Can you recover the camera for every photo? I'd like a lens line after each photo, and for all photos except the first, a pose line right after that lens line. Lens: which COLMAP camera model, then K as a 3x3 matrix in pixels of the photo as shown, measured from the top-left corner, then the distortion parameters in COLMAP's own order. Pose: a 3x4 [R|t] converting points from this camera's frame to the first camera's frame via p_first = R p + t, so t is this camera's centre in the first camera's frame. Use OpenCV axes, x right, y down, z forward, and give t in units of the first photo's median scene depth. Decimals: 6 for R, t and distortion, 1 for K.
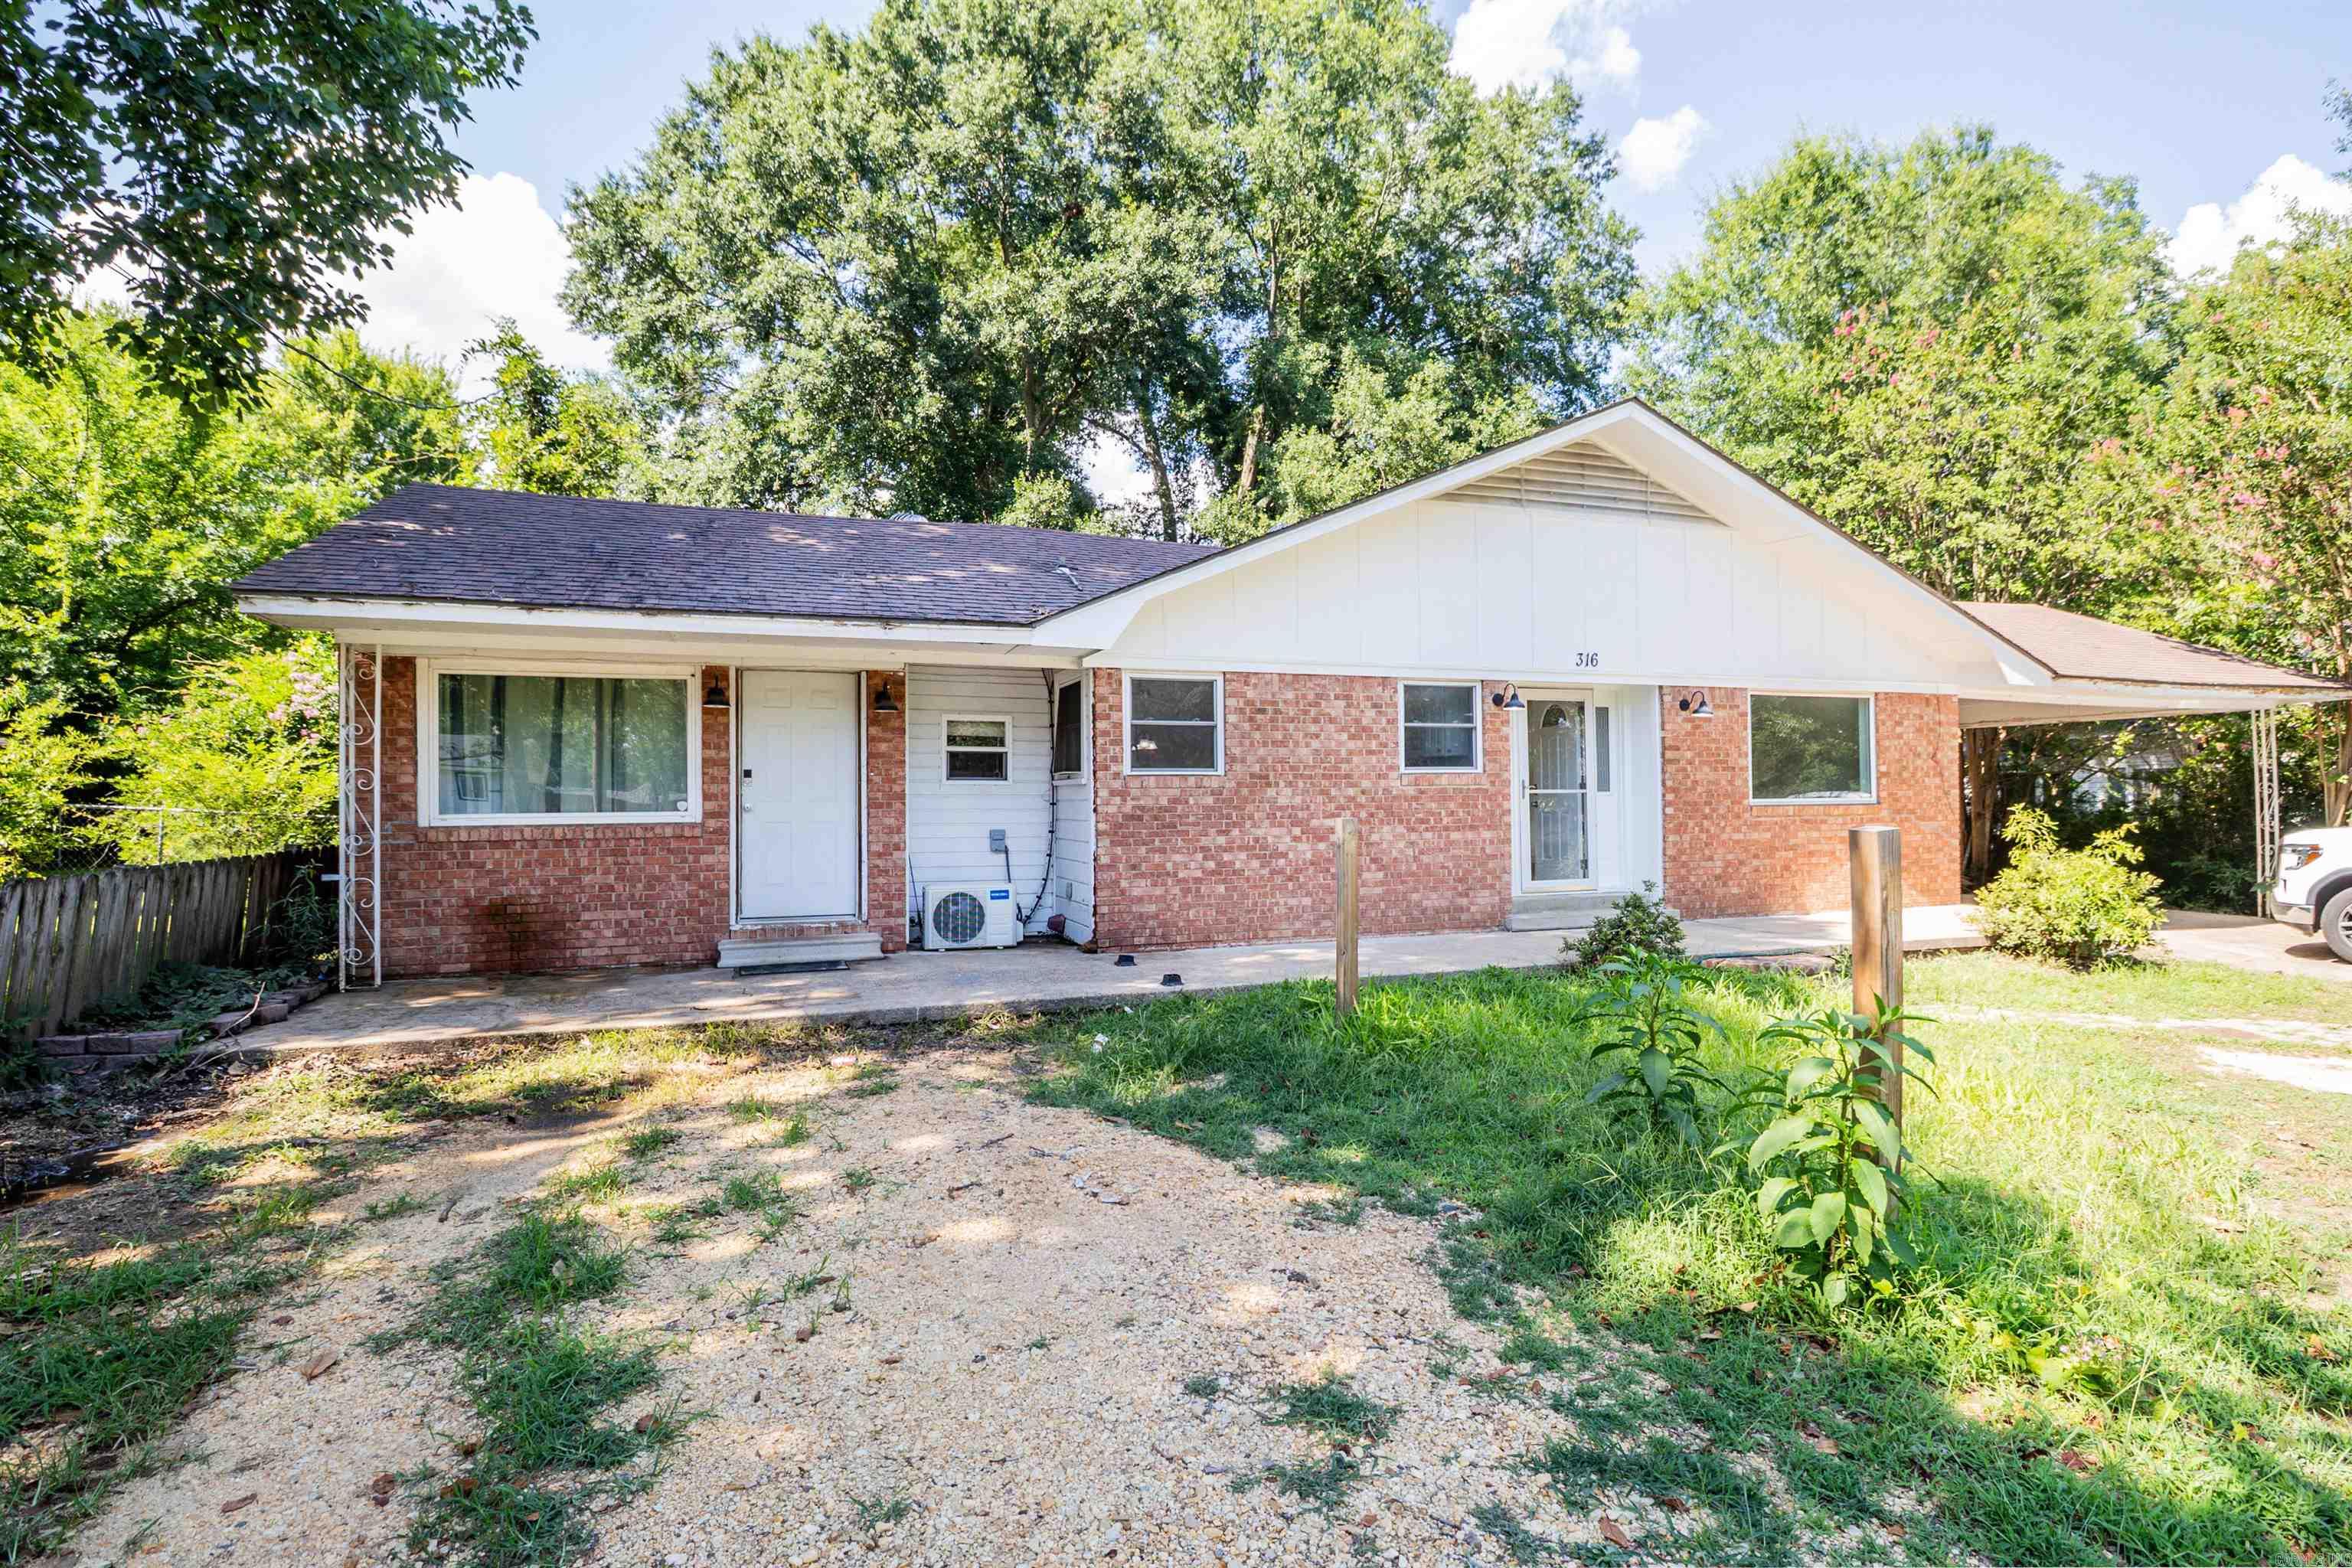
lens RADIAL K [[1144.0, 0, 1175.8], [0, 1144.0, 788.2], [0, 0, 1]] dist [0.006446, 0.000511]
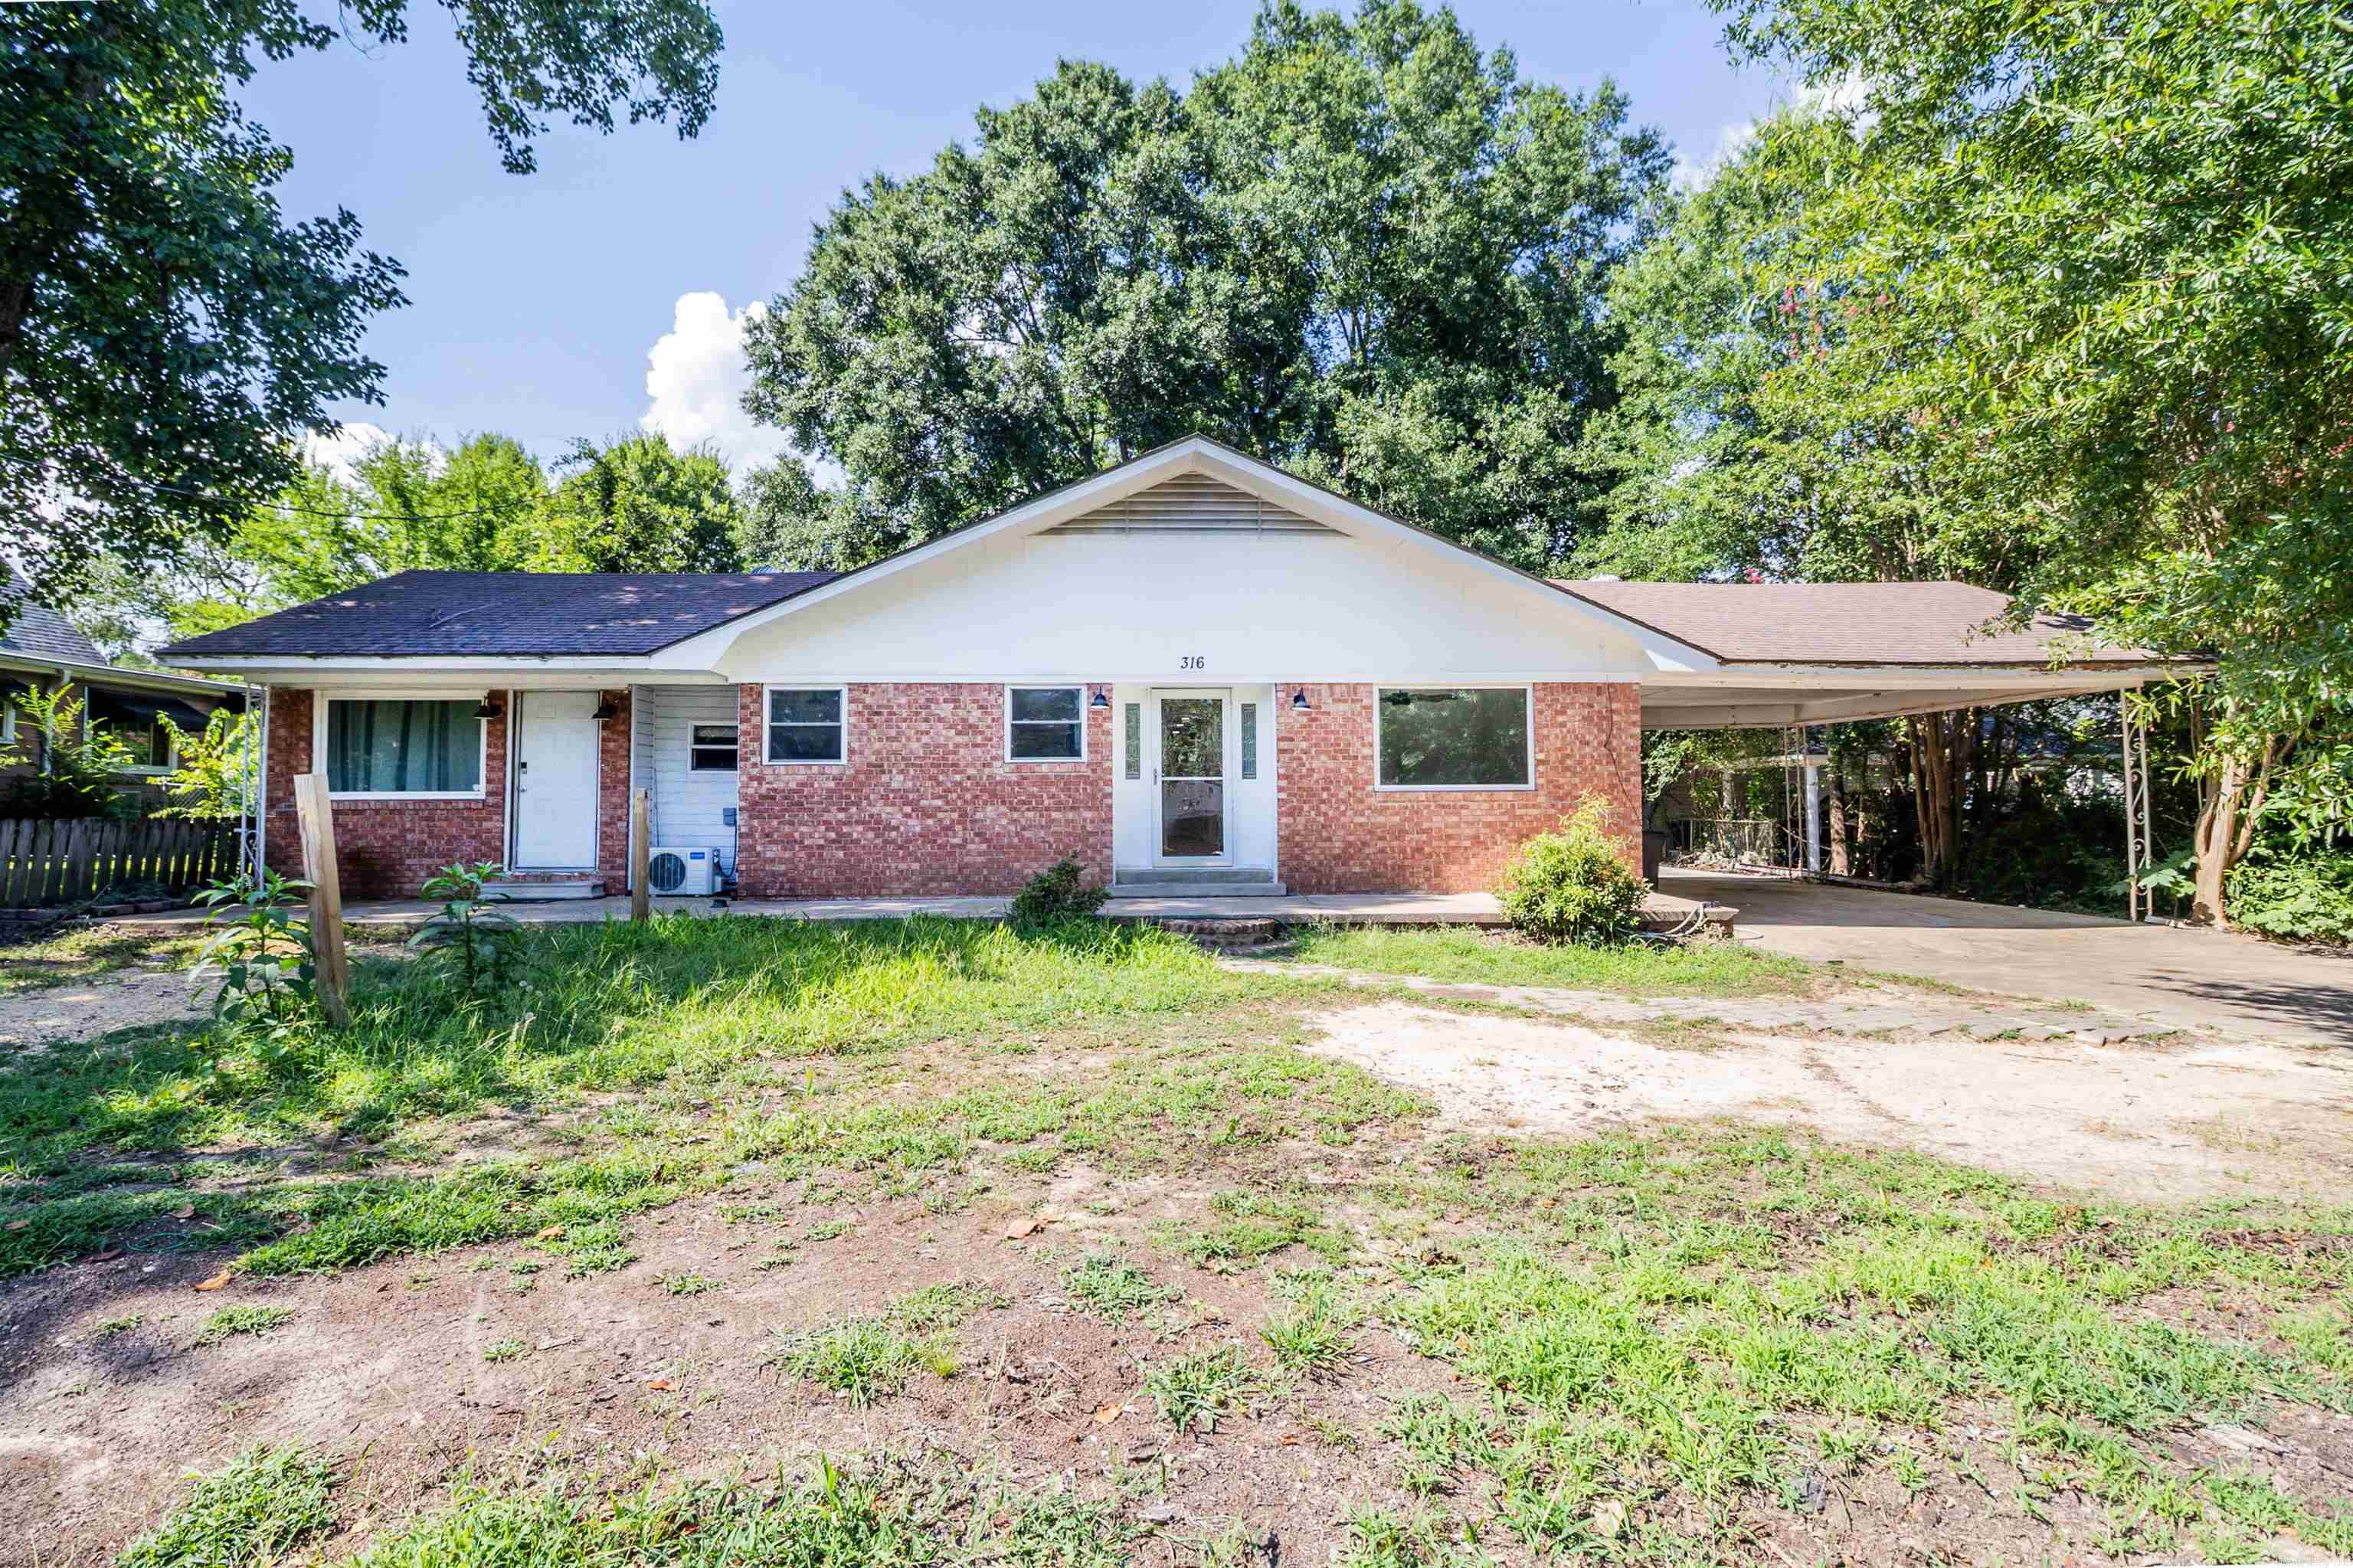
lens RADIAL K [[1082.9, 0, 1176.5], [0, 1082.9, 778.4], [0, 0, 1]] dist [-0.002288, 0.001679]
pose [[0.958495, -0.003267, -0.285091, 0.694267], [0.000426, 0.999950, -0.010028, 0.015261], [0.285110, 0.009490, 0.958448, -0.044031]]
